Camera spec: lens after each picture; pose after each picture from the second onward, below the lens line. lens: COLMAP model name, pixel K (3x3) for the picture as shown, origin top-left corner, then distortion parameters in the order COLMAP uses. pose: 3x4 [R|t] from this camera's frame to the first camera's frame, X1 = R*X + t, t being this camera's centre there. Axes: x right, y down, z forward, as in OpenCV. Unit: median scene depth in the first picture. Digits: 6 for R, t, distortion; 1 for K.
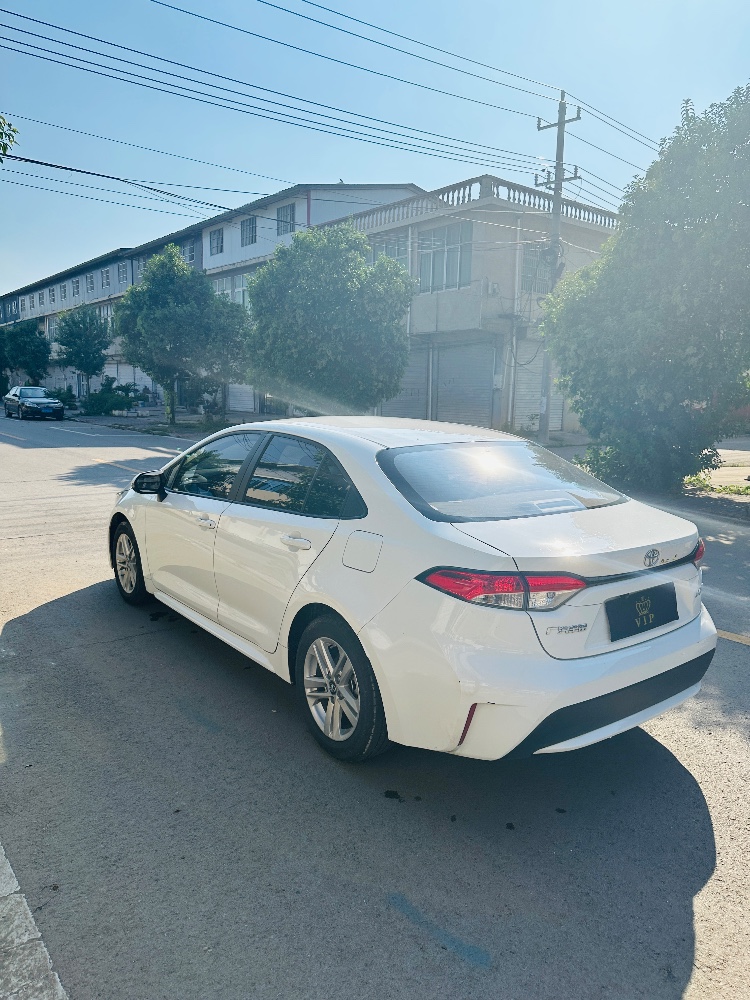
lens RADIAL K [[693.0, 0, 373.3], [0, 693.0, 502.4], [0, 0, 1]] dist [0.181819, -0.377889]
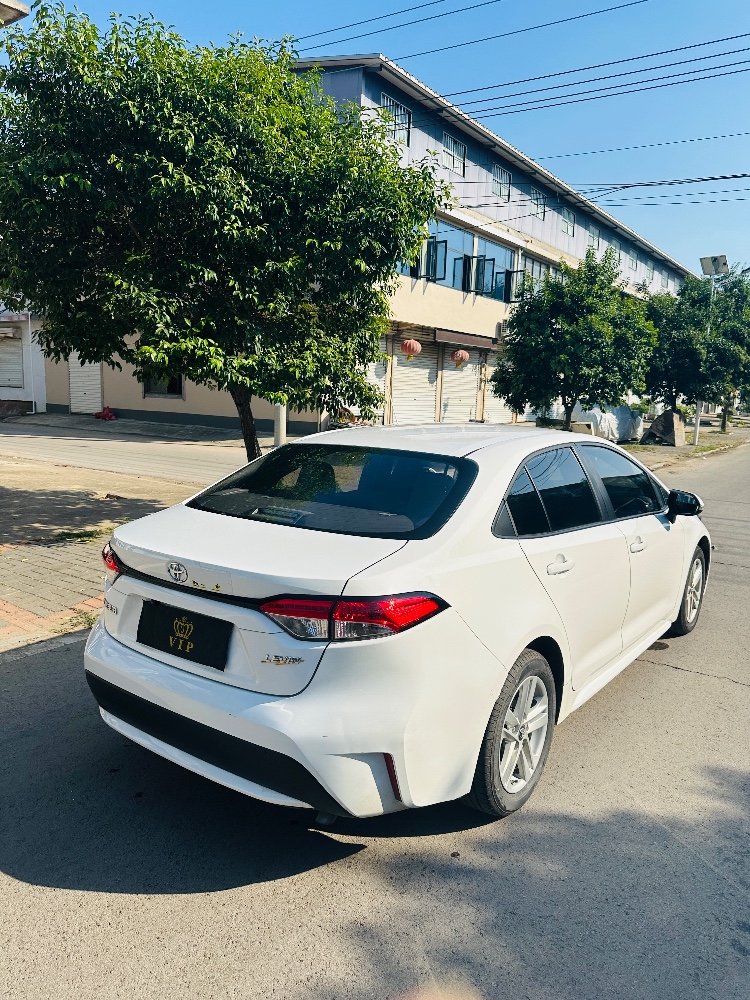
lens RADIAL K [[699.0, 0, 377.8], [0, 699.0, 502.6], [0, 0, 1]] dist [0.121174, -0.204374]
pose [[0.289853, 0.134596, -0.947559, 0.145110], [-0.171727, 0.981308, 0.086860, -0.014074], [0.941539, 0.137545, 0.307549, 0.108198]]
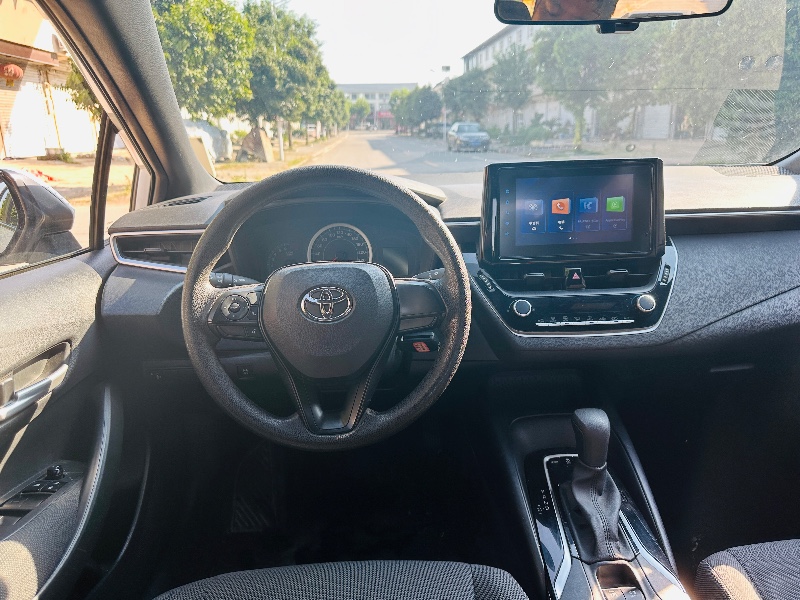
lens RADIAL K [[584.0, 0, 396.2], [0, 584.0, 311.5], [0, 0, 1]] dist [-0.013468, -0.000676]
pose [[0.822350, 0.133840, -0.553017, -0.010403], [-0.052949, 0.985724, 0.159827, -0.006158], [0.566514, -0.102152, 0.817696, 0.166679]]
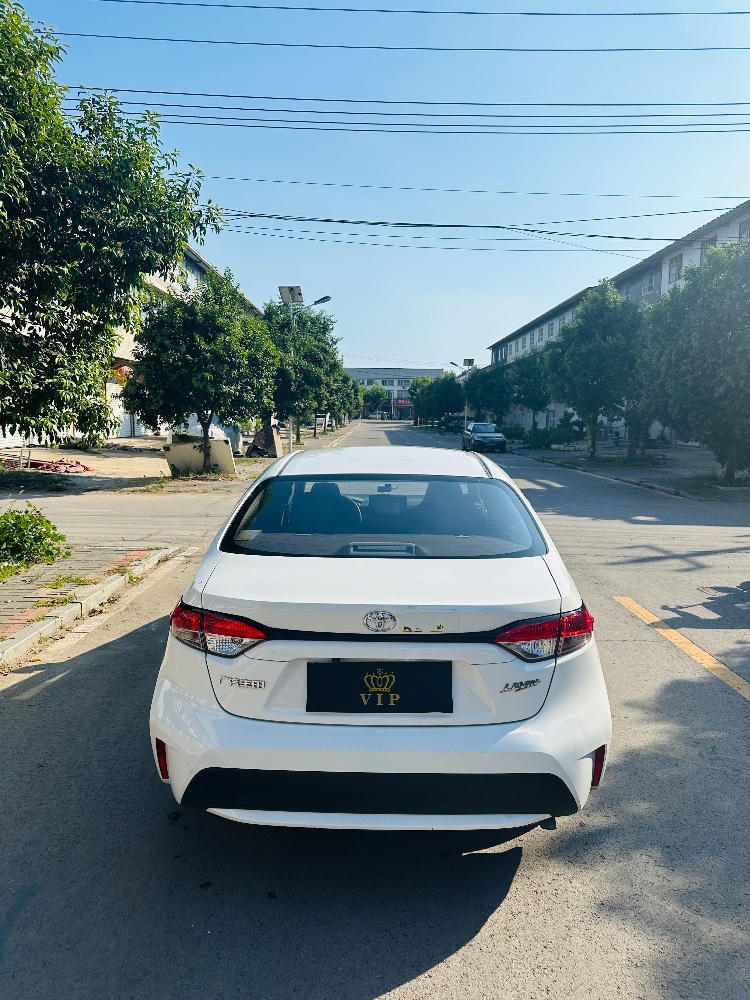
lens RADIAL K [[705.1, 0, 380.6], [0, 705.1, 503.6], [0, 0, 1]] dist [0.096781, -0.142951]
pose [[0.792518, 0.065018, -0.606372, 0.099787], [-0.093970, 0.995445, -0.016081, -0.005022], [0.602565, 0.069725, 0.795018, 0.039030]]
